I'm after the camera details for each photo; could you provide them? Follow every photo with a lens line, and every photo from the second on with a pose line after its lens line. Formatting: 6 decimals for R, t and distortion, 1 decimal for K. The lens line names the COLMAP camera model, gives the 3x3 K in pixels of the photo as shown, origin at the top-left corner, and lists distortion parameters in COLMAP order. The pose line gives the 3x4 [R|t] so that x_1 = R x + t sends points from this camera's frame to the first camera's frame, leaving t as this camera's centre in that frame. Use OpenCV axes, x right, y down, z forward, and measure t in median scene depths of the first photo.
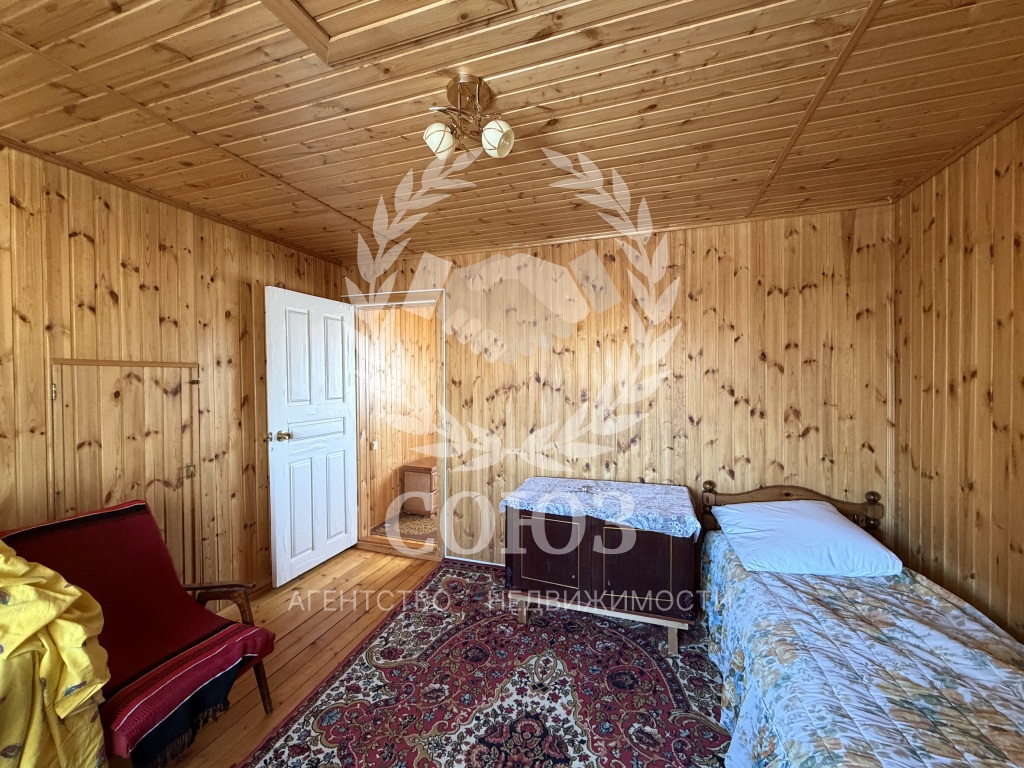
lens RADIAL K [[407.9, 0, 510.4], [0, 407.9, 383.2], [0, 0, 1]] dist [-0.000293, -0.000038]
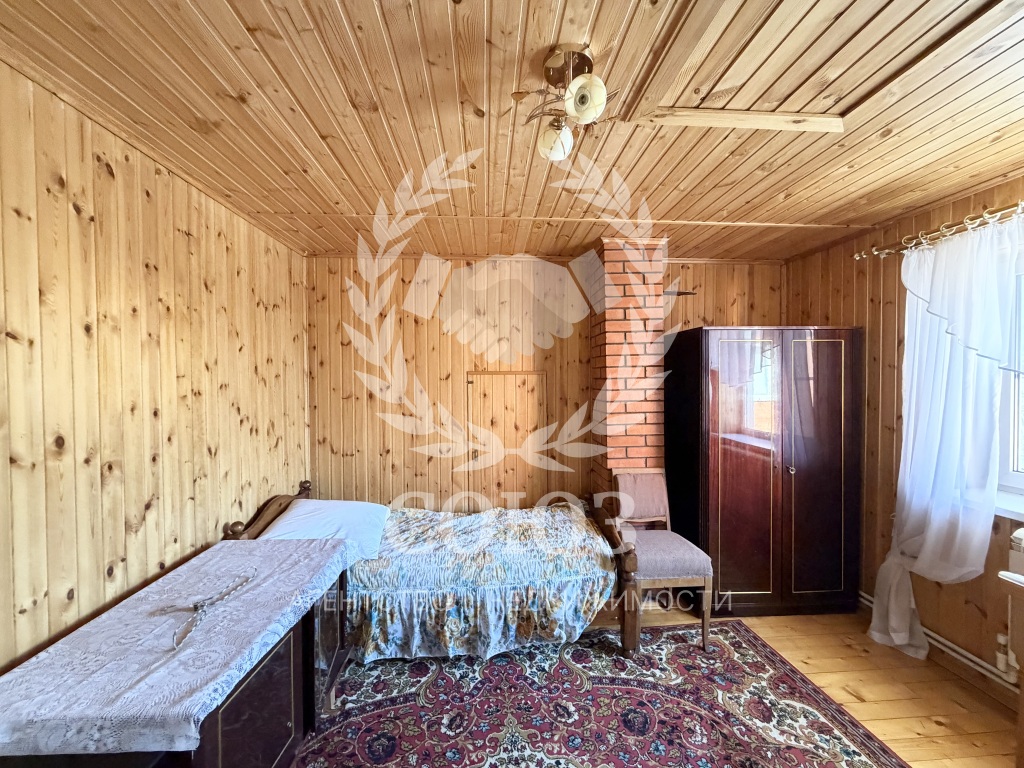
lens RADIAL K [[407.9, 0, 509.6], [0, 407.9, 384.1], [0, 0, 1]] dist [-0.000293, -0.000038]
pose [[-0.373199, -0.005046, 0.927738, -0.465008], [0.018936, 0.999735, 0.013055, -0.033202], [-0.927558, 0.022439, -0.373004, 0.791421]]
